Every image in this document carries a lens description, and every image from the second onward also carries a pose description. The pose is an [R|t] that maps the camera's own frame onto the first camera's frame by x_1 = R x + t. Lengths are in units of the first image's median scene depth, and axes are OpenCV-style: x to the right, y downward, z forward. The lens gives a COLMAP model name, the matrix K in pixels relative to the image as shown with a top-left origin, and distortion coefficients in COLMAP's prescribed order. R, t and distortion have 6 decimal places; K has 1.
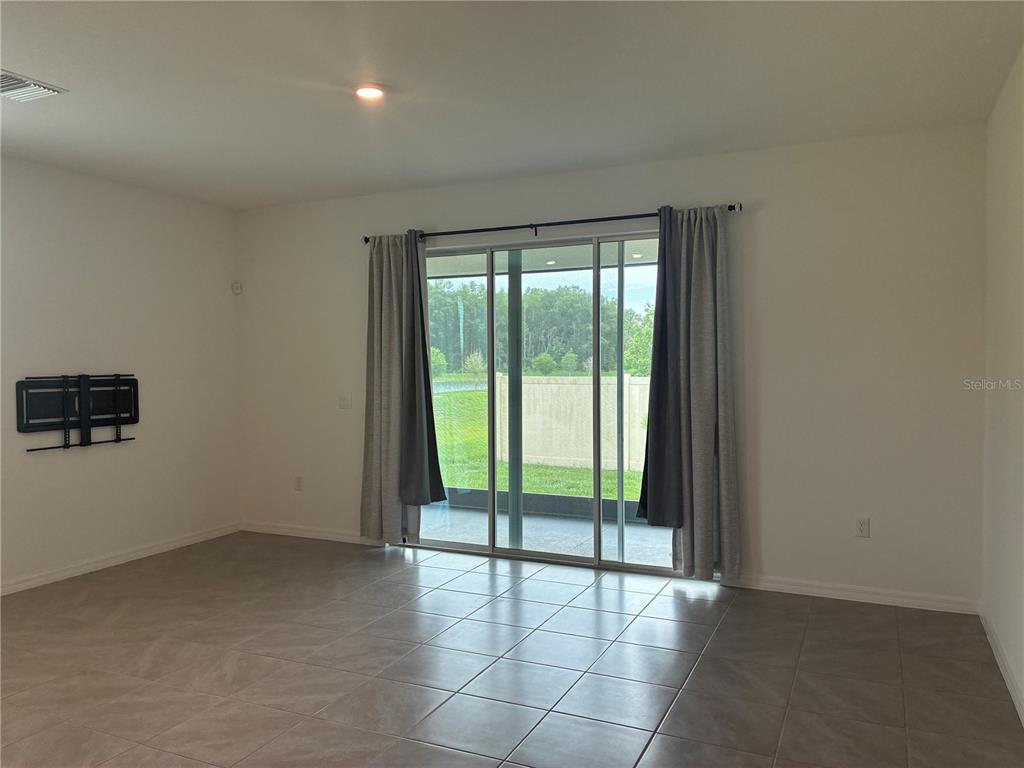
lens RADIAL K [[772.2, 0, 510.5], [0, 772.2, 393.3], [0, 0, 1]] dist [0.027158, -0.013587]
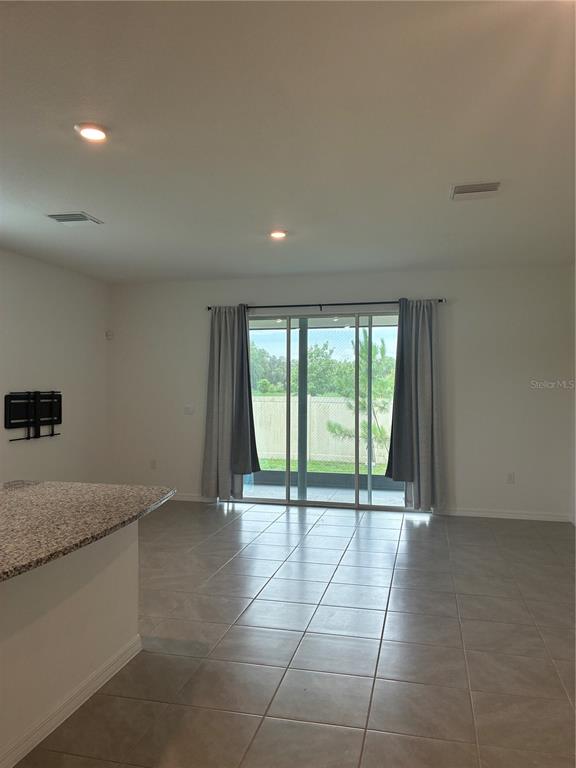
lens RADIAL K [[579.2, 0, 286.9], [0, 579.2, 379.5], [0, 0, 1]] dist [0.027158, -0.013587]
pose [[0.978874, 0.011930, 0.204118, -0.297368], [0.000523, 0.998147, -0.060846, 0.022269], [-0.204465, 0.059668, 0.977054, -0.207609]]
